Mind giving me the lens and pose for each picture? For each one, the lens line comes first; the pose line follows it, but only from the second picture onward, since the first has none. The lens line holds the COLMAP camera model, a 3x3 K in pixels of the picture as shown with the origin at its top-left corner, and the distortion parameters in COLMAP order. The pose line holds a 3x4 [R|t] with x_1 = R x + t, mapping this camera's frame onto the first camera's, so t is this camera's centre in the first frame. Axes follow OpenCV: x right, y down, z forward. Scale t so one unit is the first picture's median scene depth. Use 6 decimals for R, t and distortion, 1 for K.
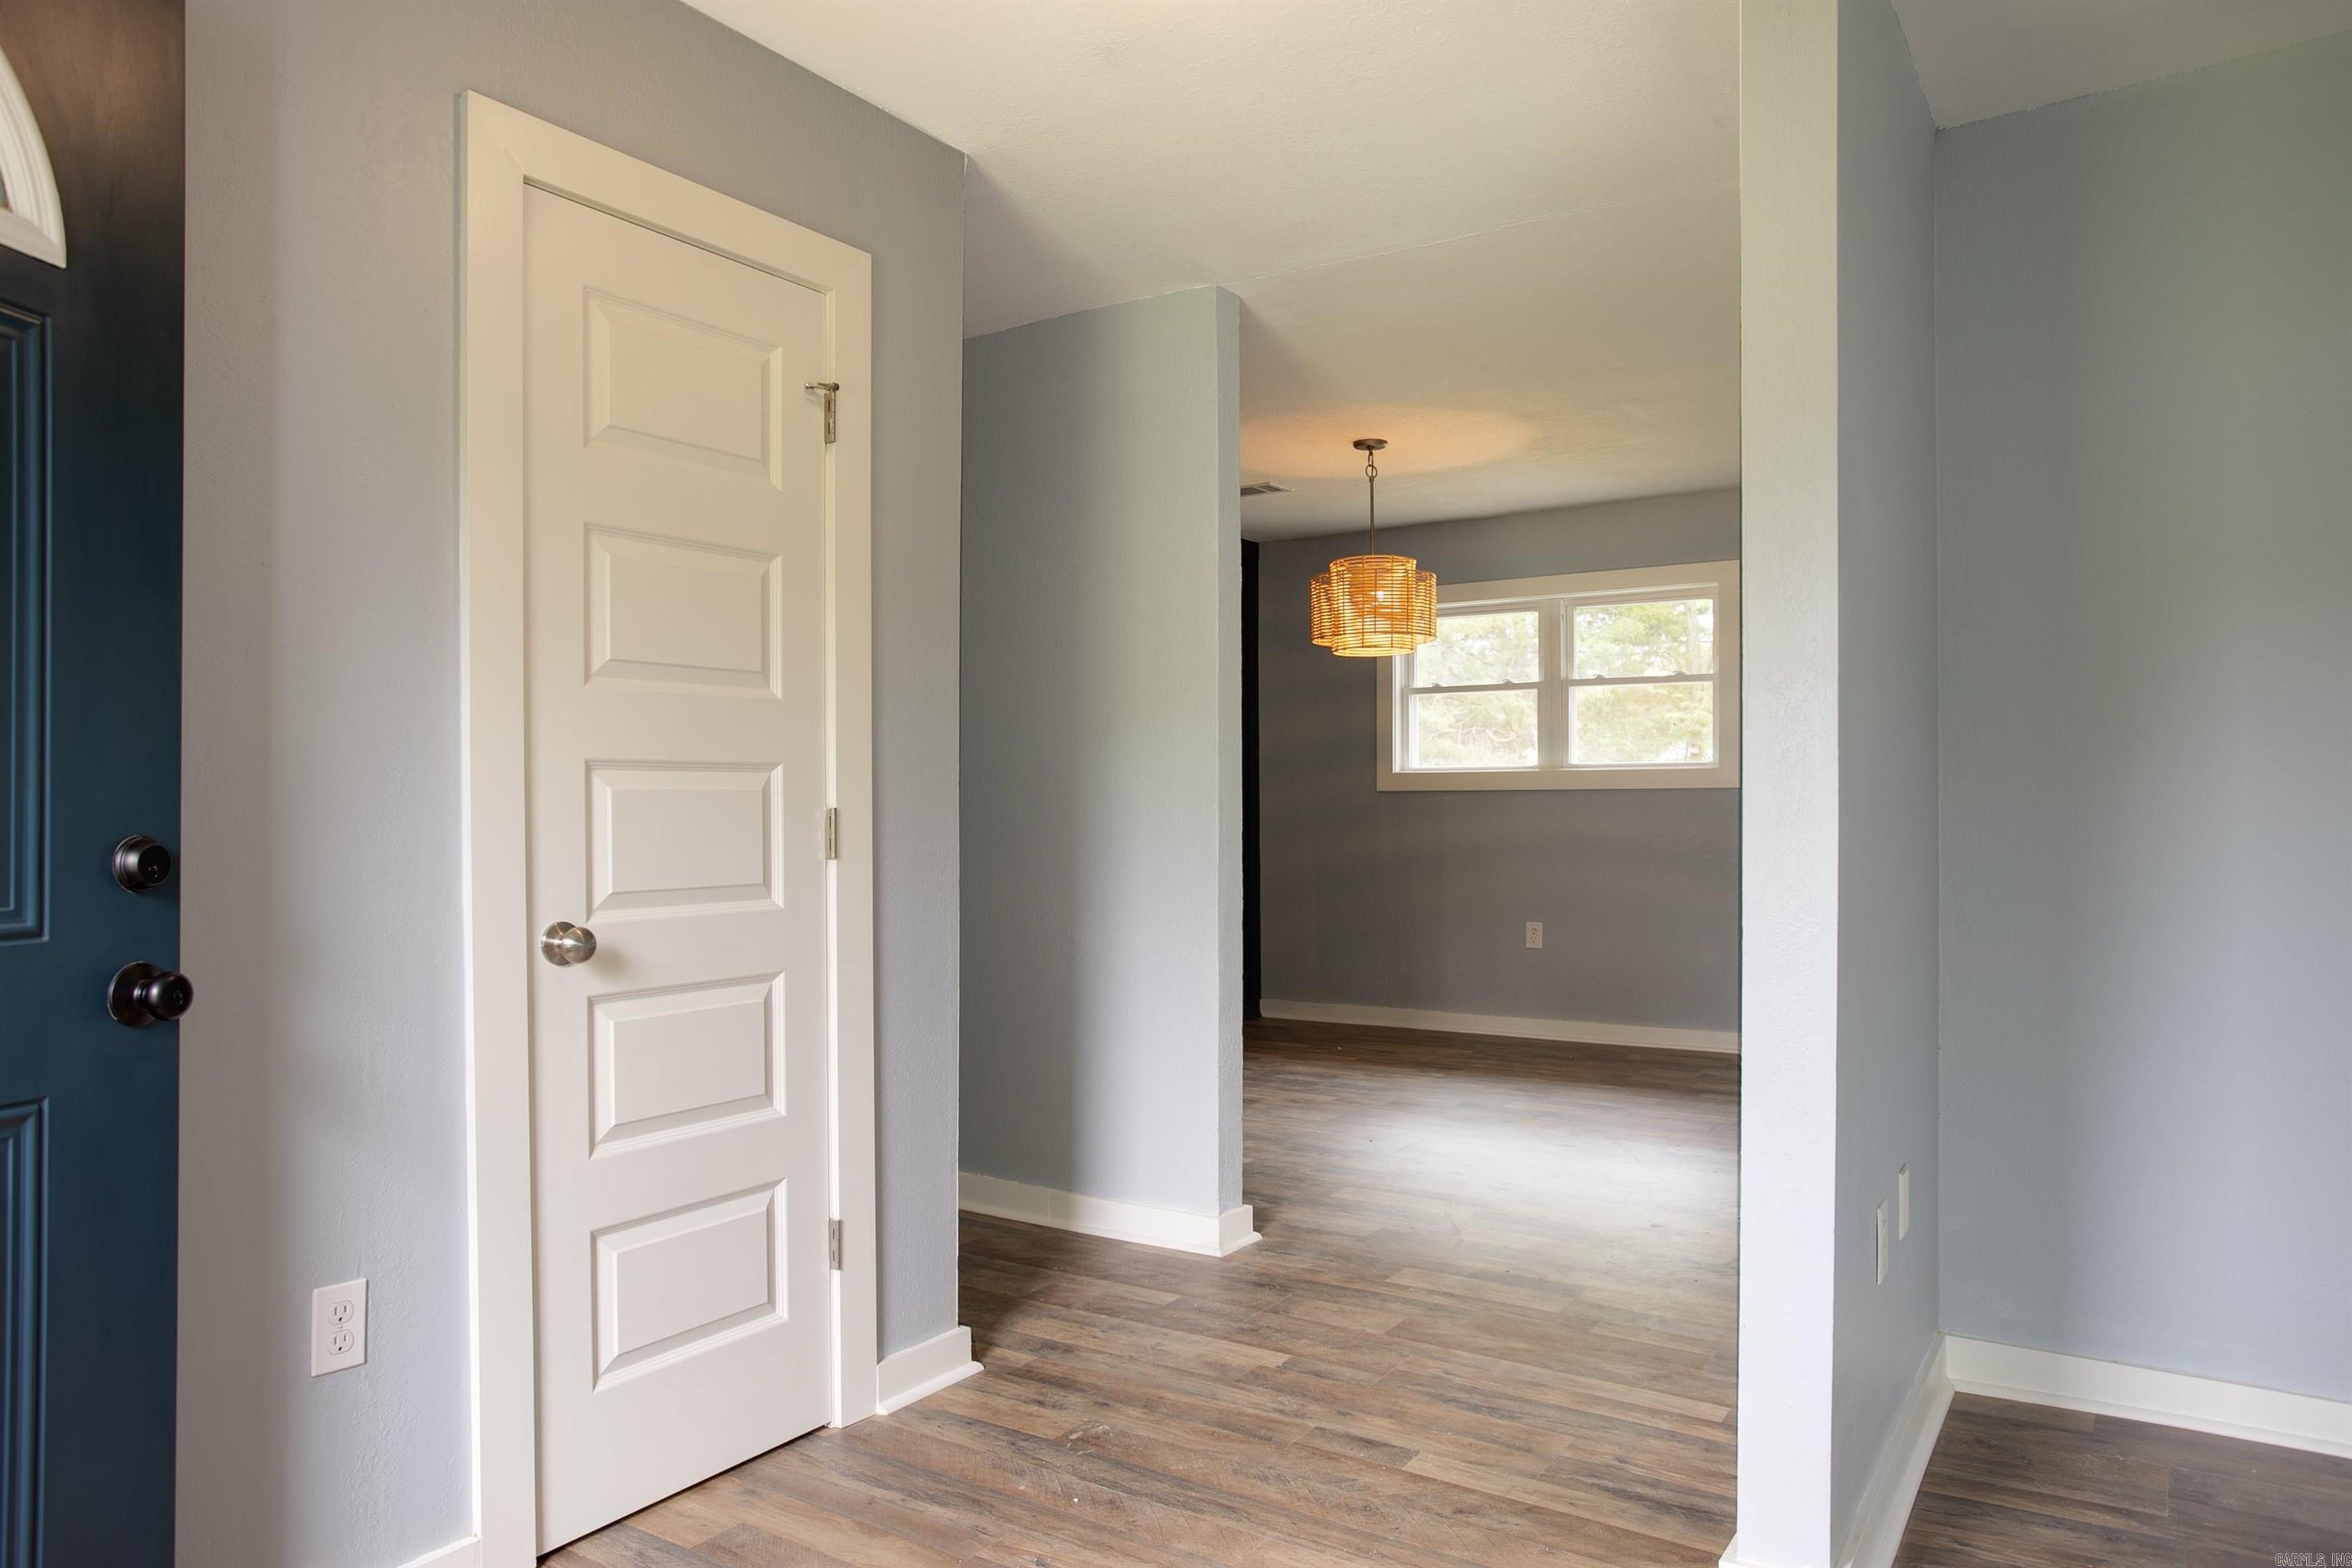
lens RADIAL K [[1467.8, 0, 1176.0], [0, 1467.8, 784.0], [0, 0, 1]] dist [-0.000217, 0.000798]
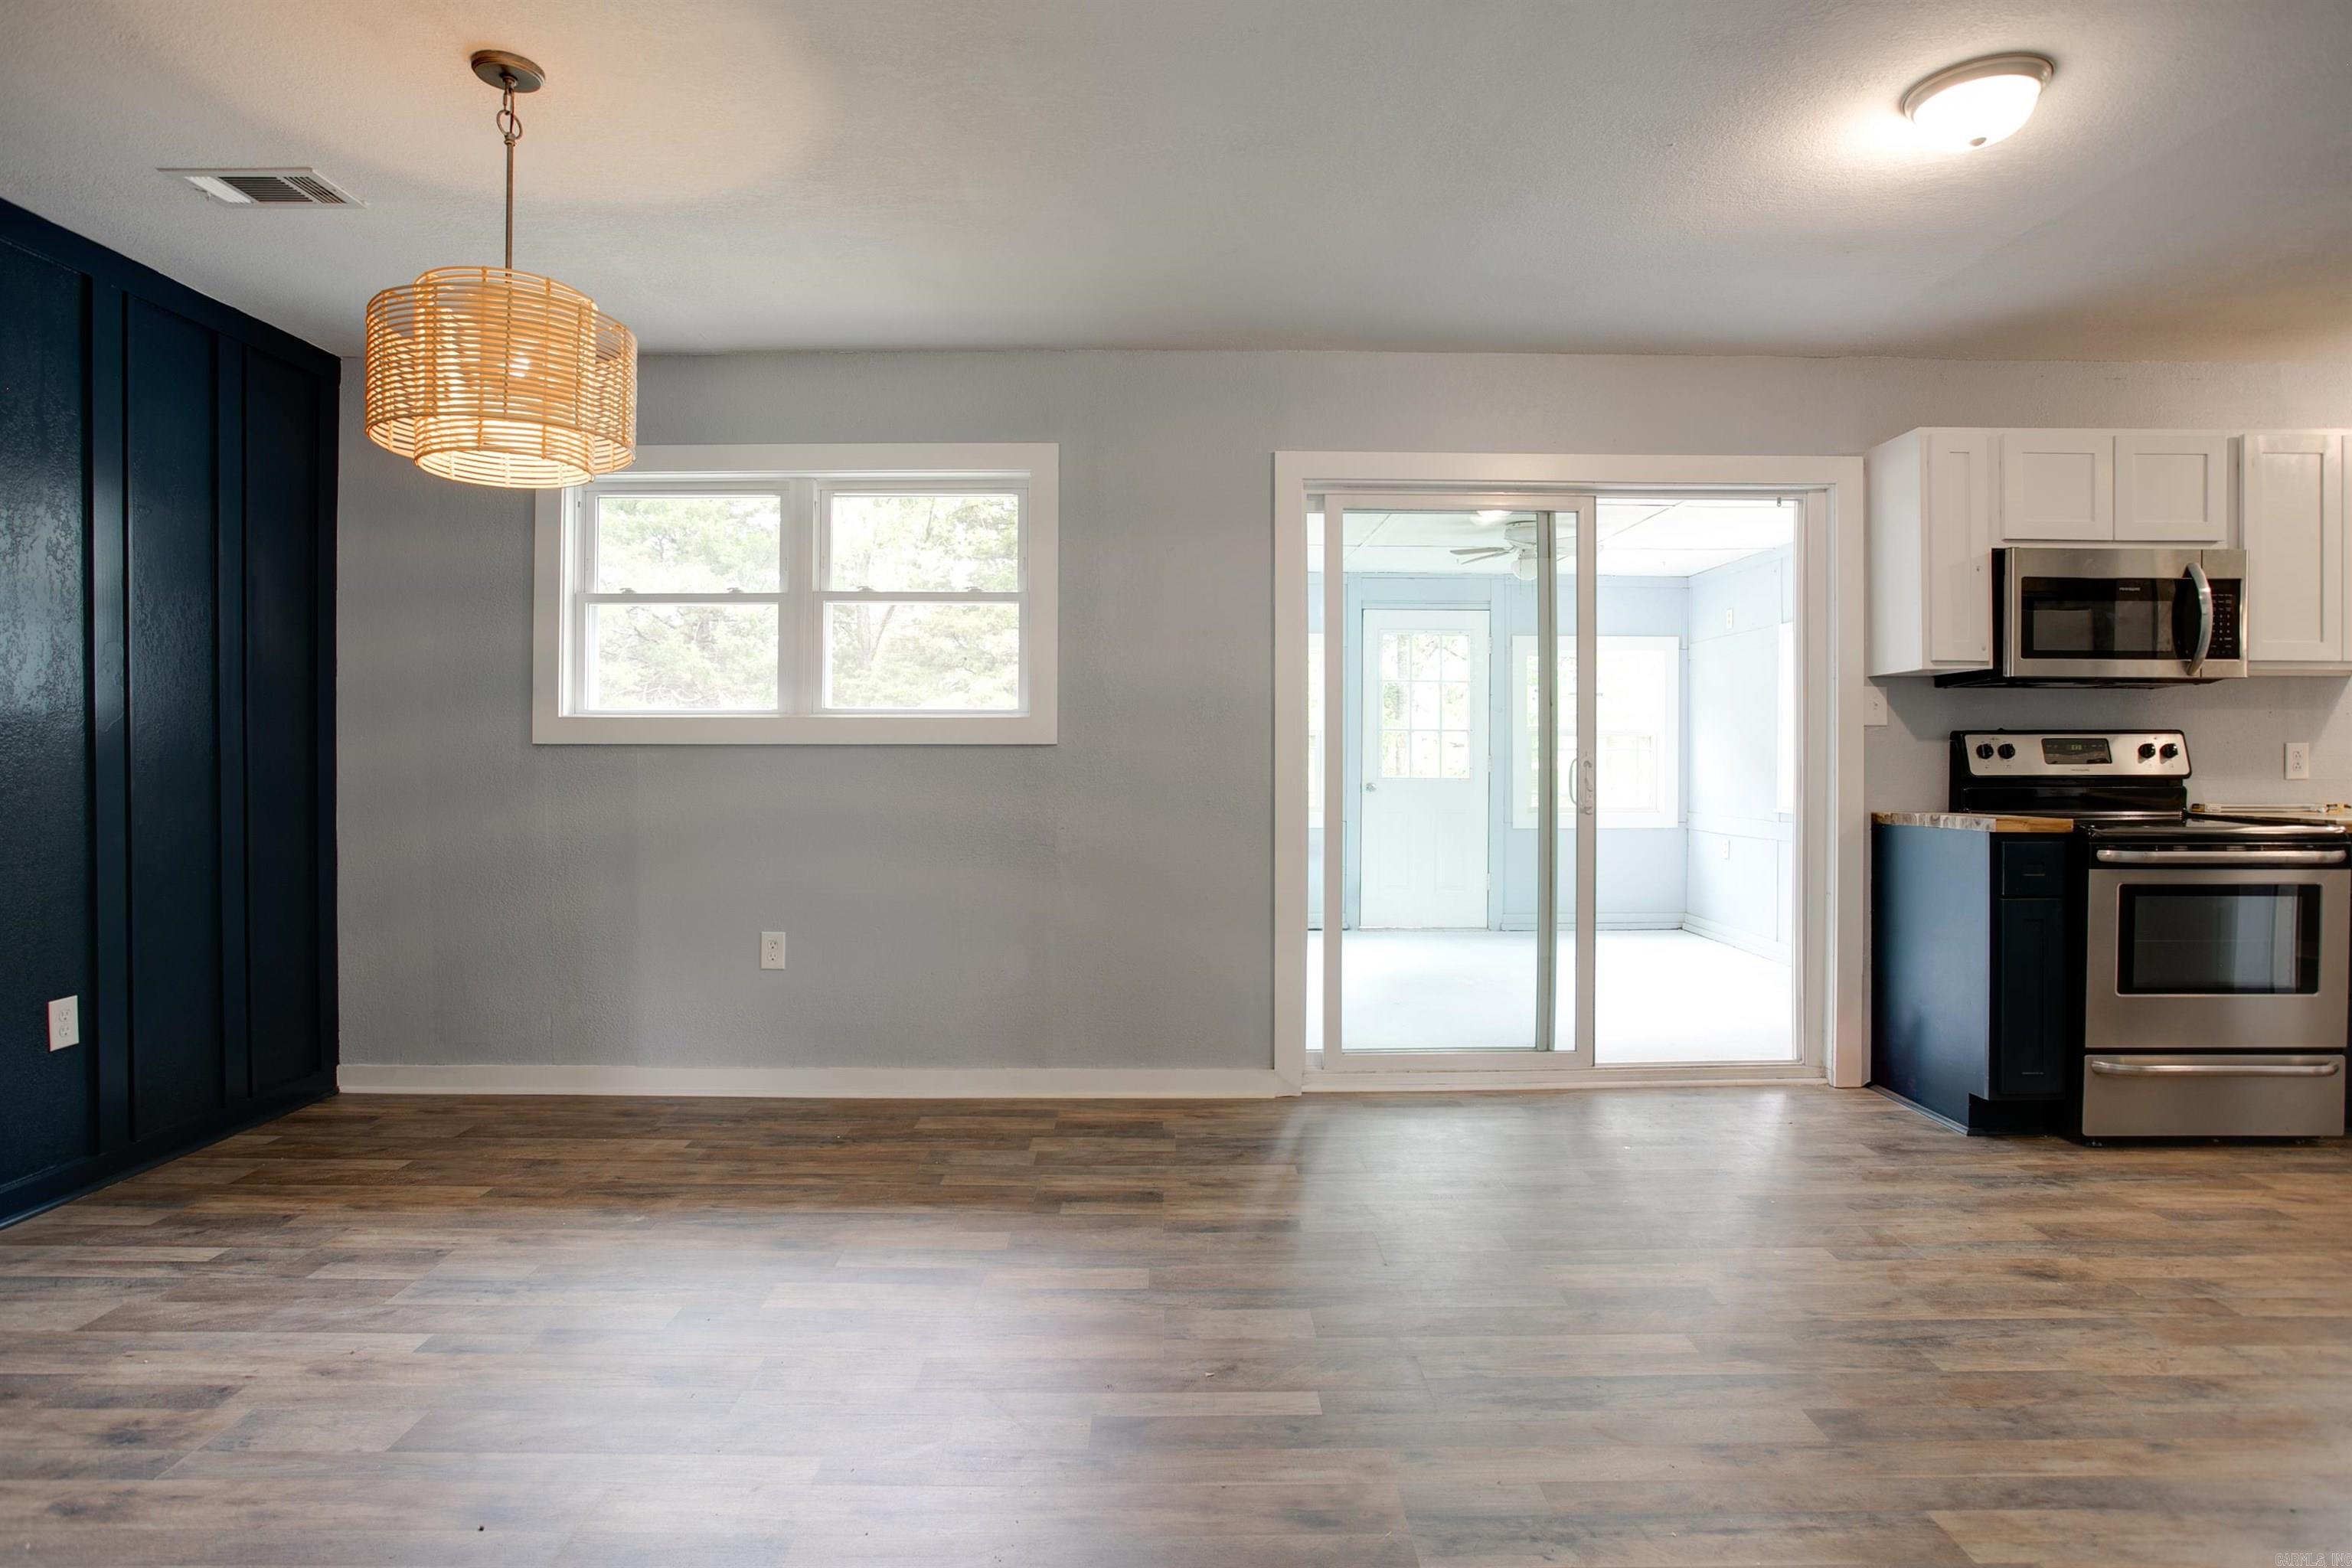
lens RADIAL K [[1275.7, 0, 1182.3], [0, 1275.7, 762.3], [0, 0, 1]] dist [-0.059074, 0.032228]
pose [[0.828560, 0.002339, 0.559896, 0.064928], [-0.011001, 0.999866, 0.012102, 0.003065], [-0.559793, -0.016187, 0.828475, 0.384312]]
